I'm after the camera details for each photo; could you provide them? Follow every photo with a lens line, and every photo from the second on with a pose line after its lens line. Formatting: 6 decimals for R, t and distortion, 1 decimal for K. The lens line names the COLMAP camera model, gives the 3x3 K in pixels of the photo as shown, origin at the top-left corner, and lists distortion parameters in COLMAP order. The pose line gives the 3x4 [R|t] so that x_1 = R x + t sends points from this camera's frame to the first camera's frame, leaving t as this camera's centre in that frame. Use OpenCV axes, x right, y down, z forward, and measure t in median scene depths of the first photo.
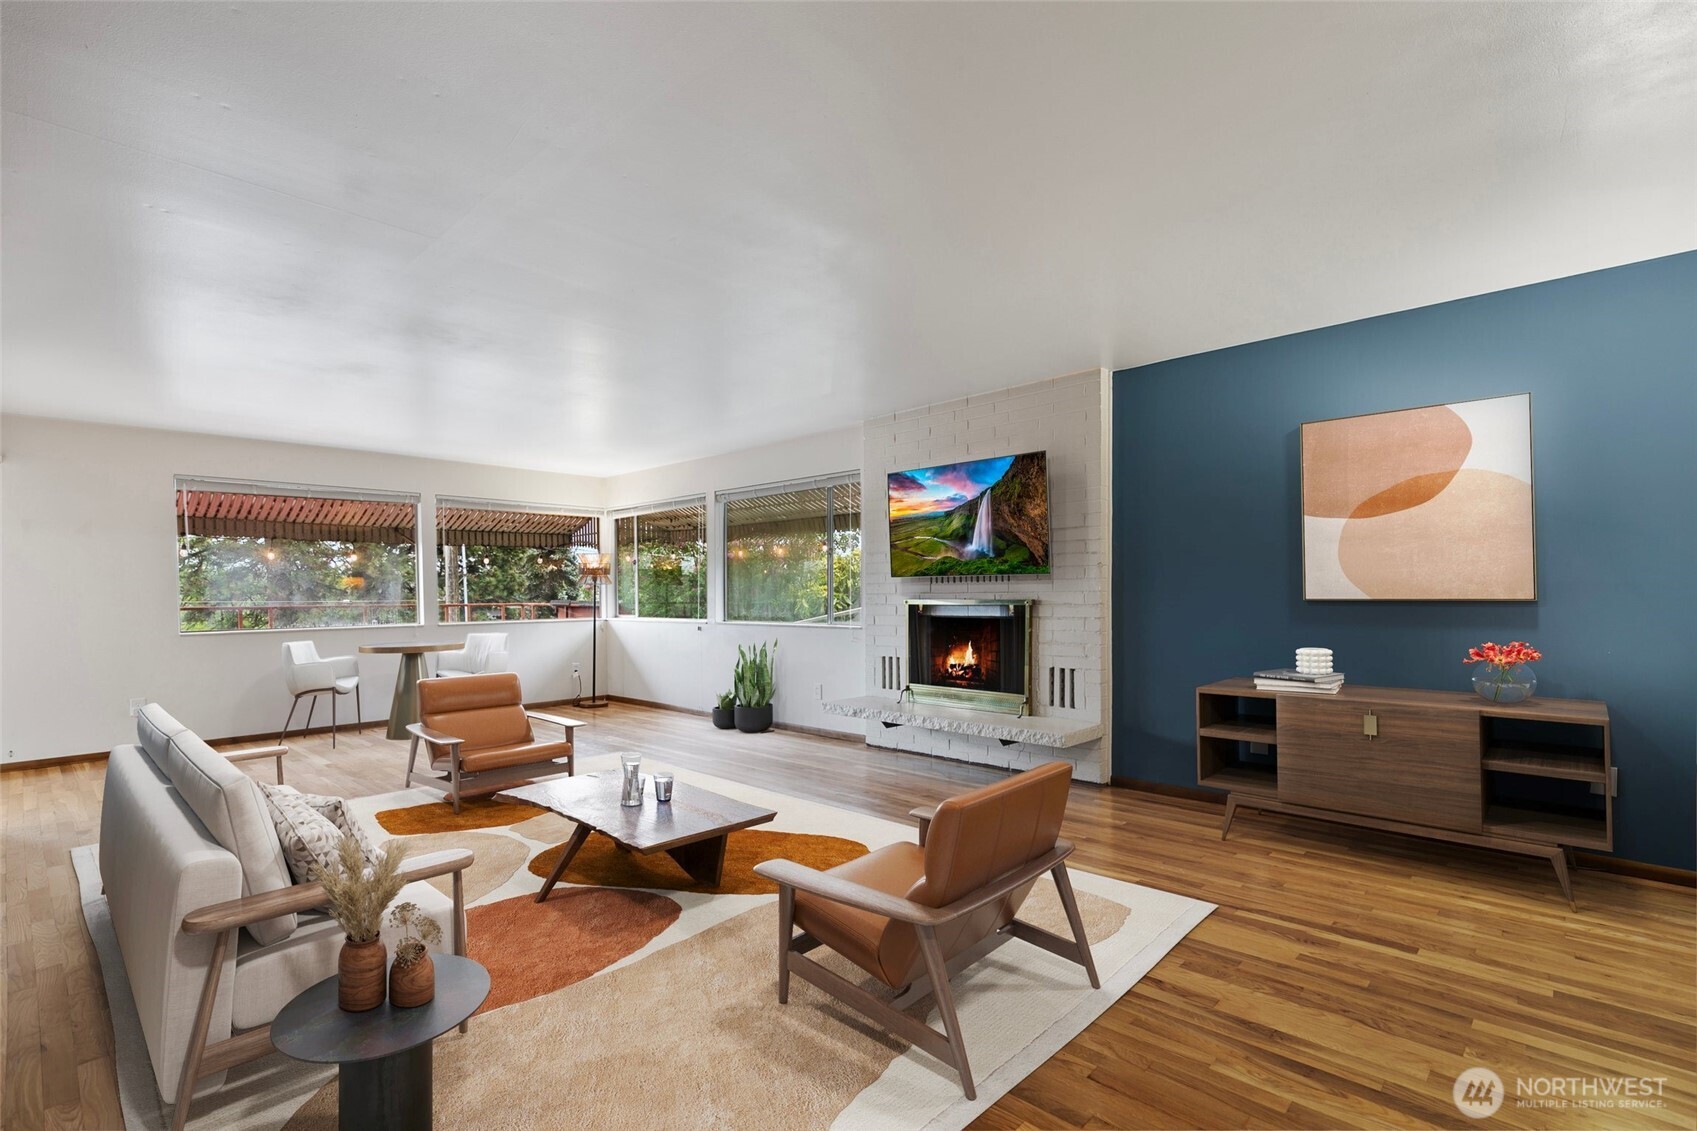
lens RADIAL K [[769.5, 0, 855.5], [0, 769.5, 575.0], [0, 0, 1]] dist [0.006583, -0.001374]
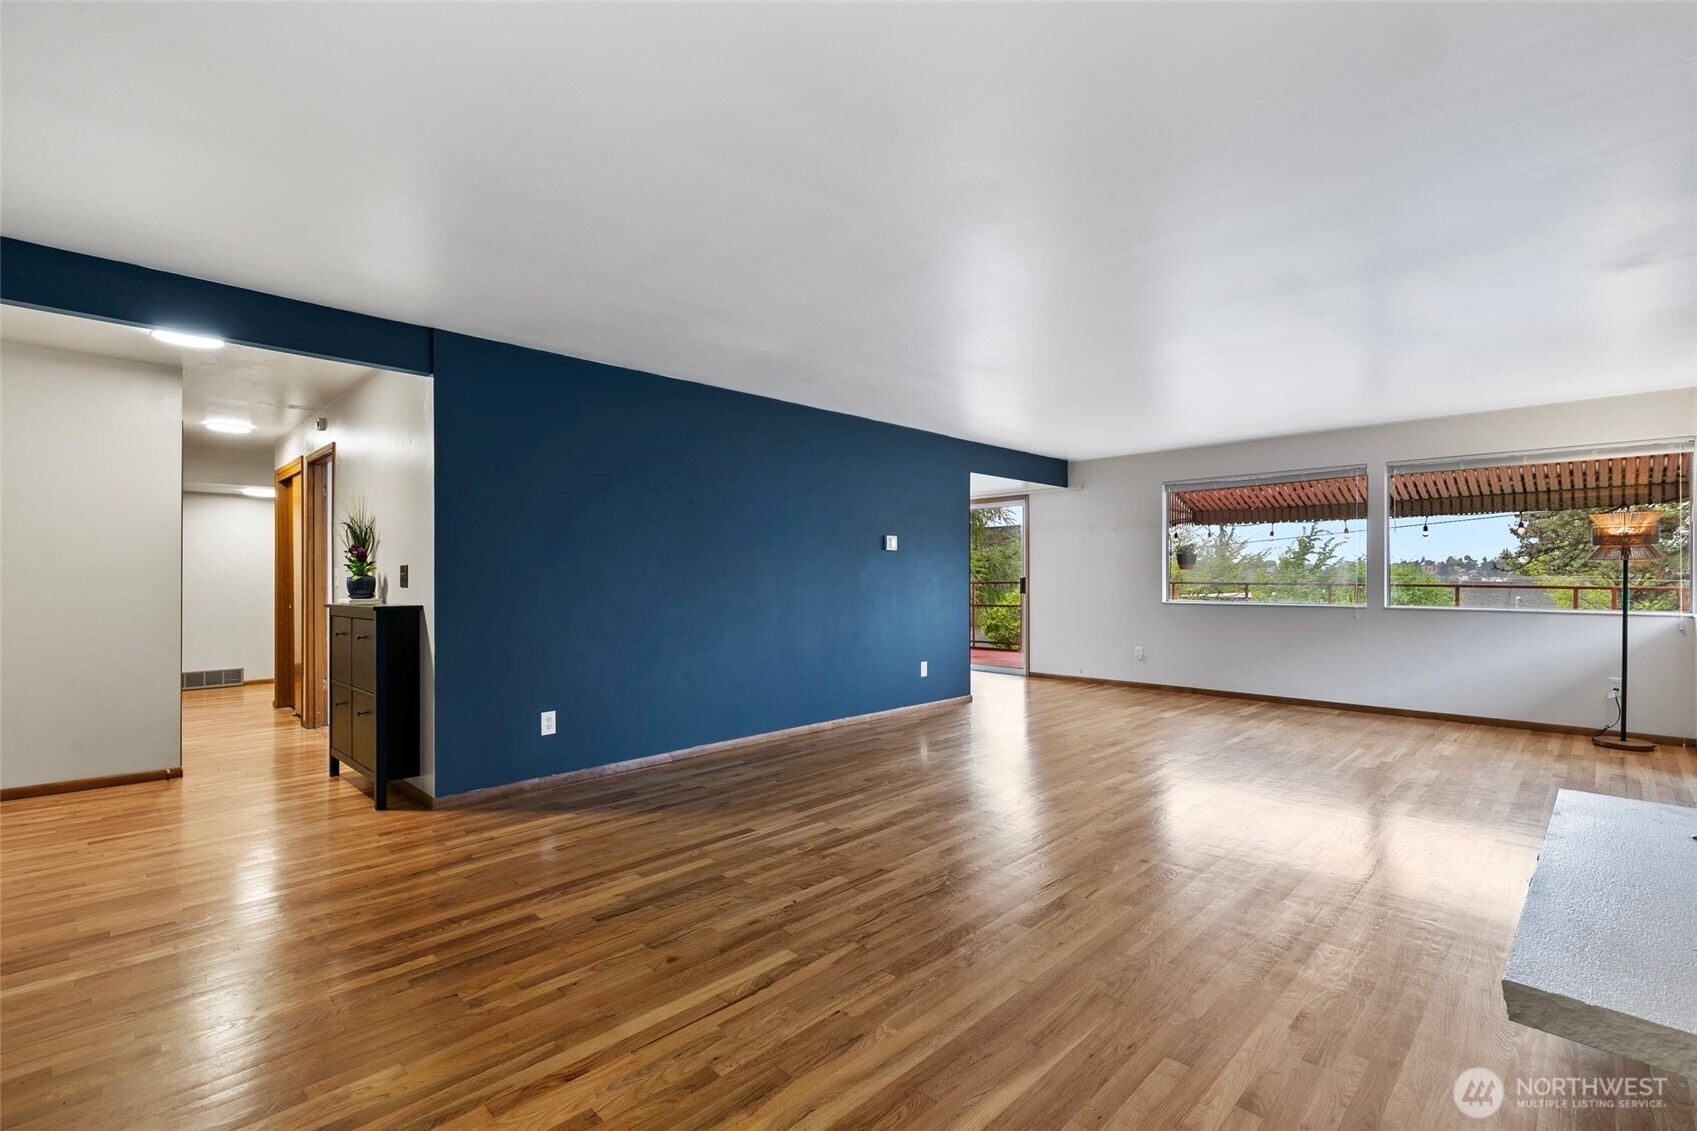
lens RADIAL K [[769.5, 0, 854.6], [0, 769.5, 565.3], [0, 0, 1]] dist [0.006583, -0.001374]
pose [[-0.014589, -0.003898, -0.999886, 0.325107], [0.024315, 0.999695, -0.004252, 0.003559], [0.999598, -0.024374, -0.014490, 0.363241]]
